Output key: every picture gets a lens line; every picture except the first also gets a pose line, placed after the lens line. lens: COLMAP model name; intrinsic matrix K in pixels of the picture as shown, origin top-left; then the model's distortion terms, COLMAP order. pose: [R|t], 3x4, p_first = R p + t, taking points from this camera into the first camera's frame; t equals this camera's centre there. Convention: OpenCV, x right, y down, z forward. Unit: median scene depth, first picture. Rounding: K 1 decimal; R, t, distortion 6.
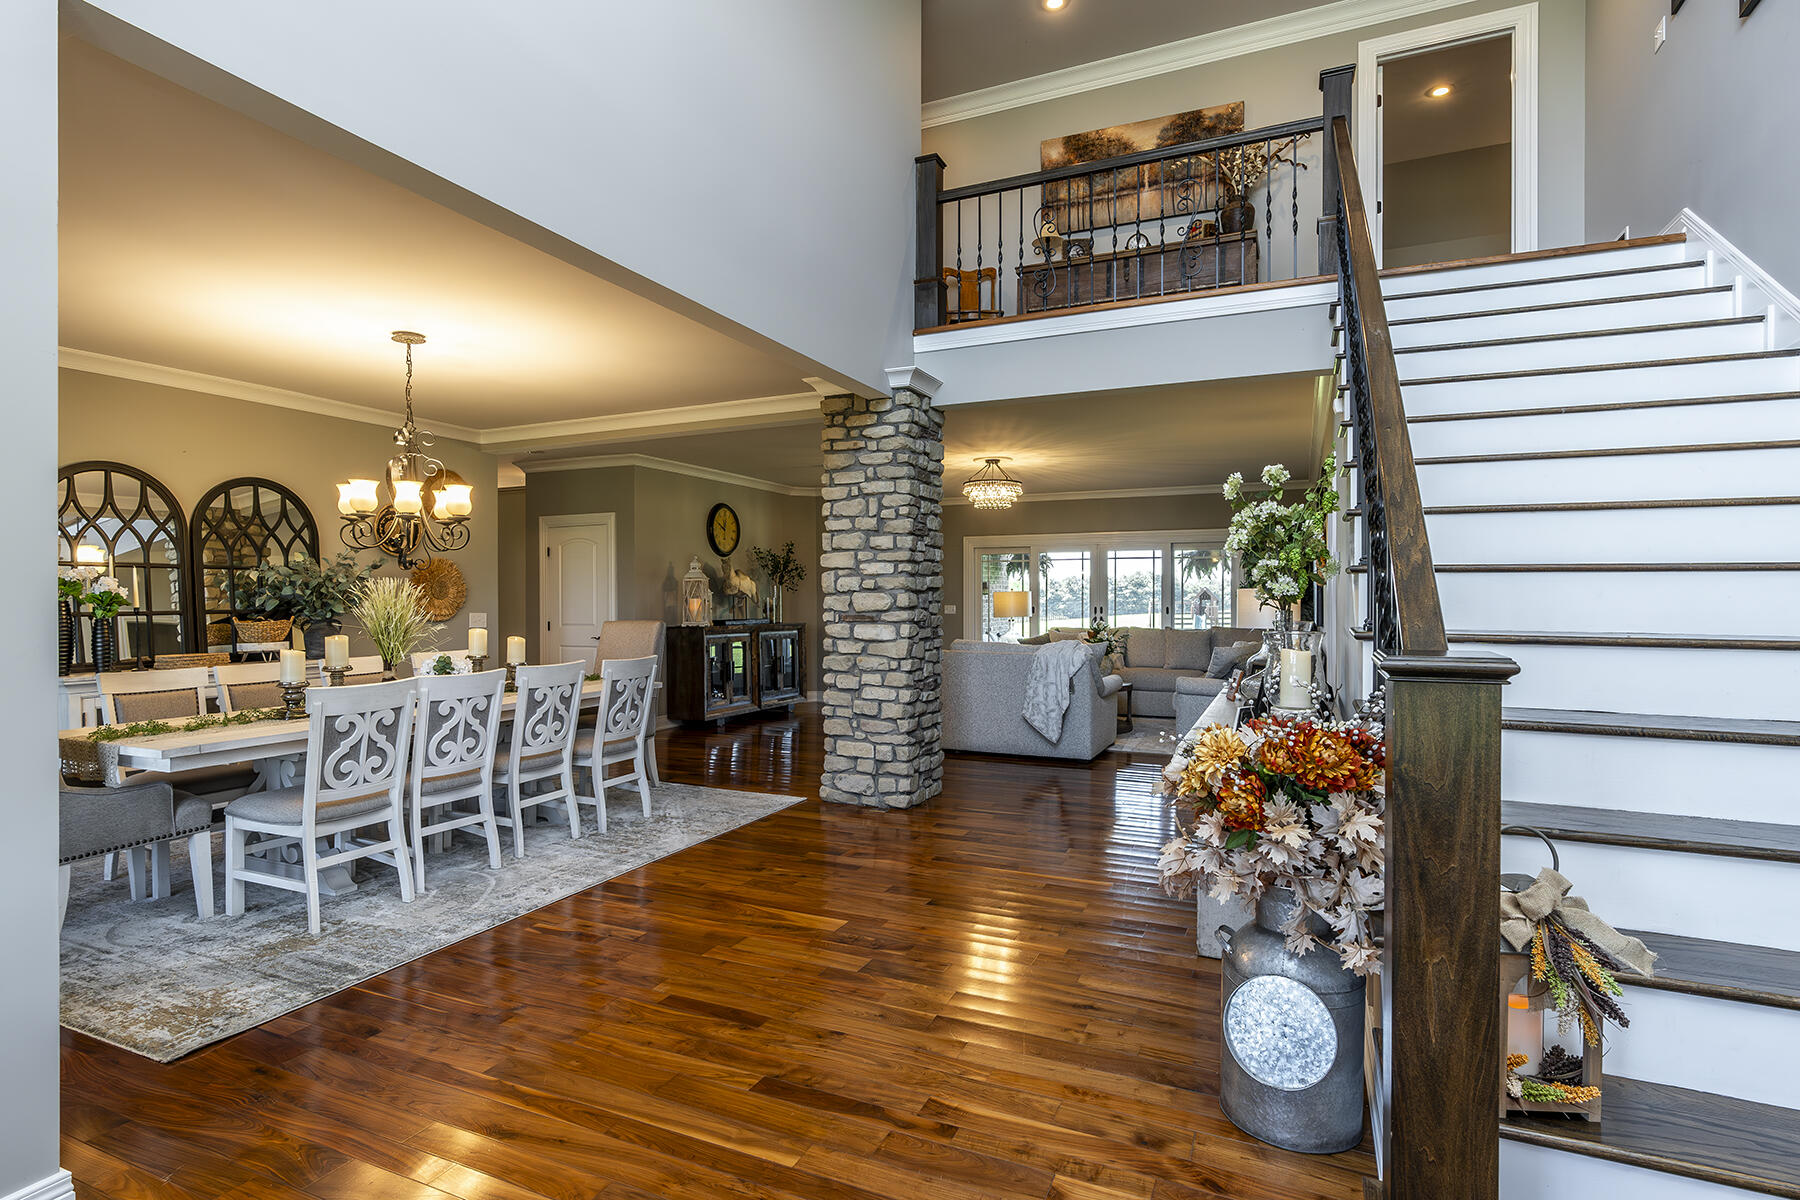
lens RADIAL K [[930.0, 0, 905.9], [0, 930.0, 604.2], [0, 0, 1]] dist [-0.014326, 0.002258]
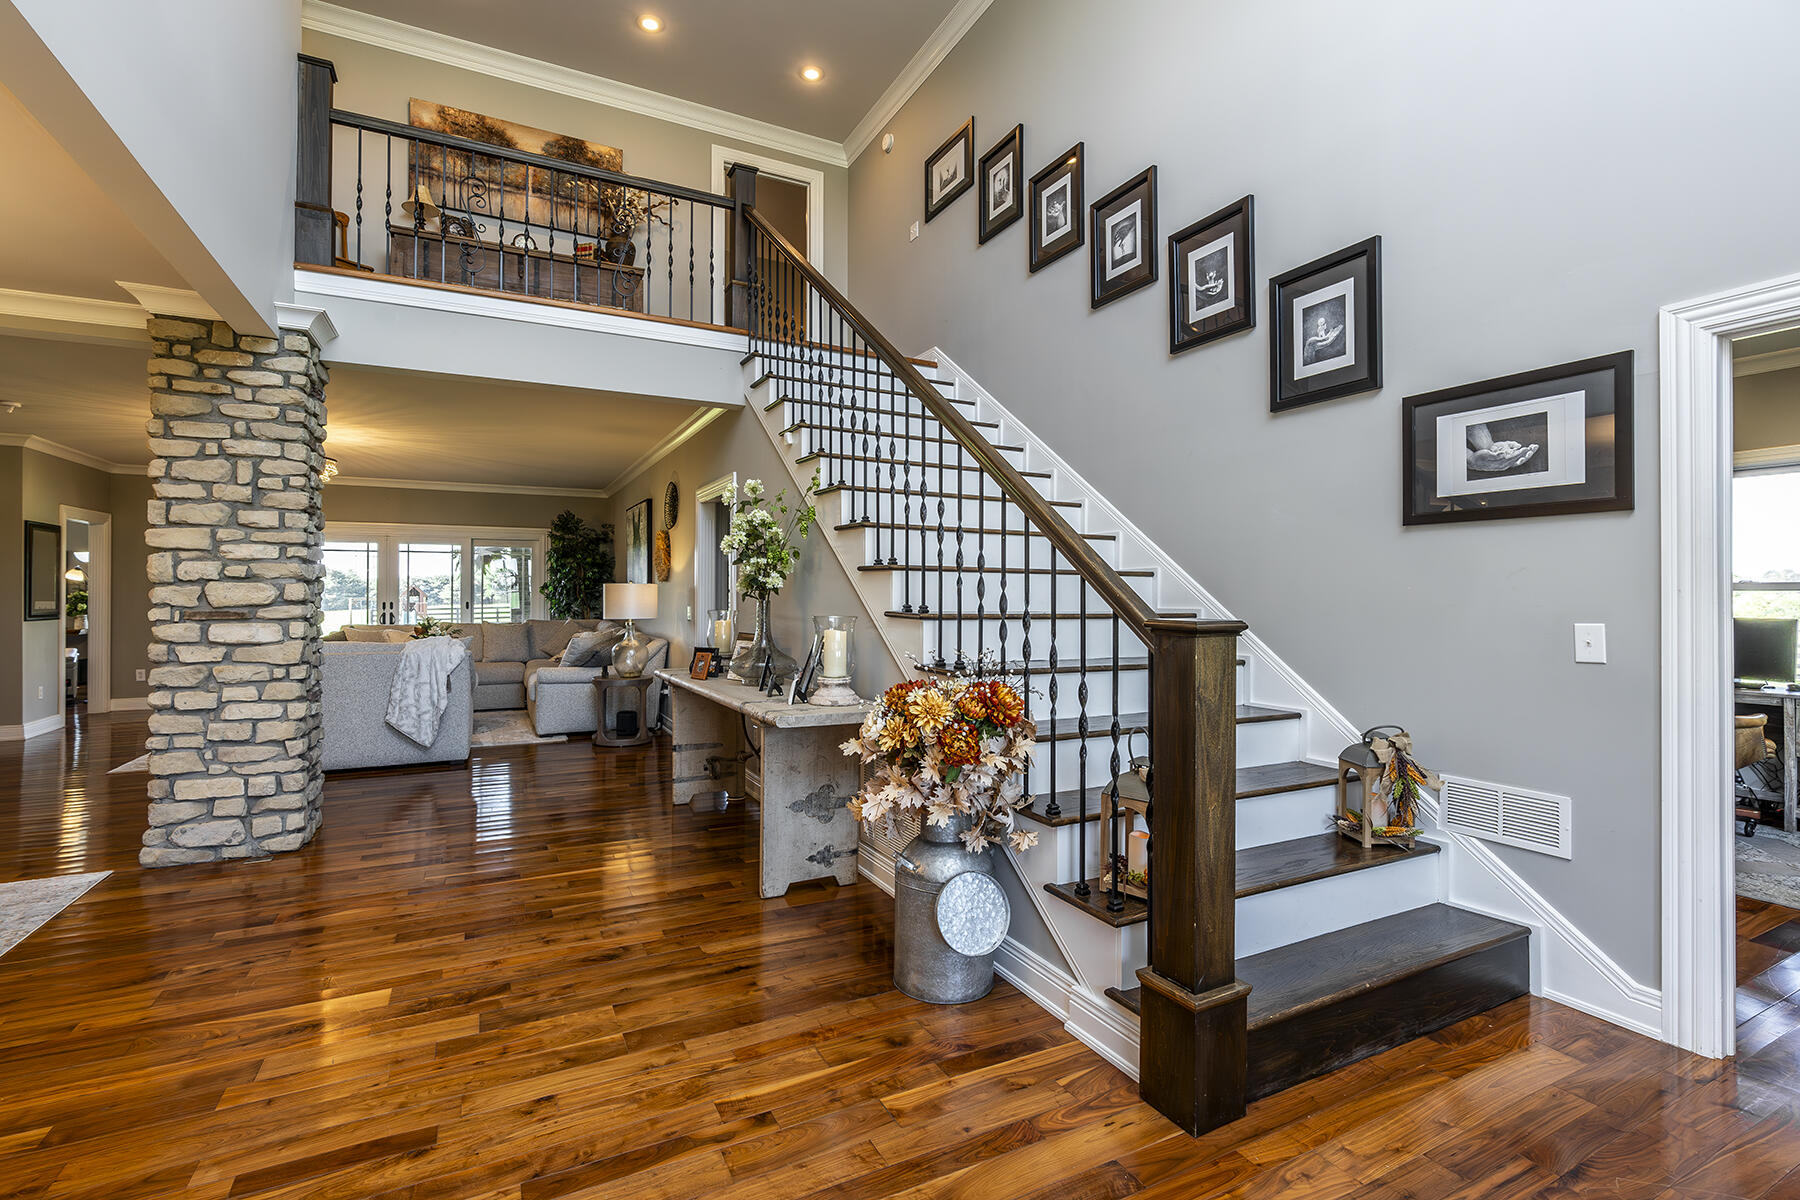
lens RADIAL K [[823.5, 0, 900.5], [0, 823.5, 591.1], [0, 0, 1]] dist [-0.010238, 0.000605]
pose [[0.609385, 0.004625, 0.792861, -0.239378], [0.005059, 0.999940, -0.009722, 0.004282], [-0.792858, 0.009935, 0.609325, 0.144322]]
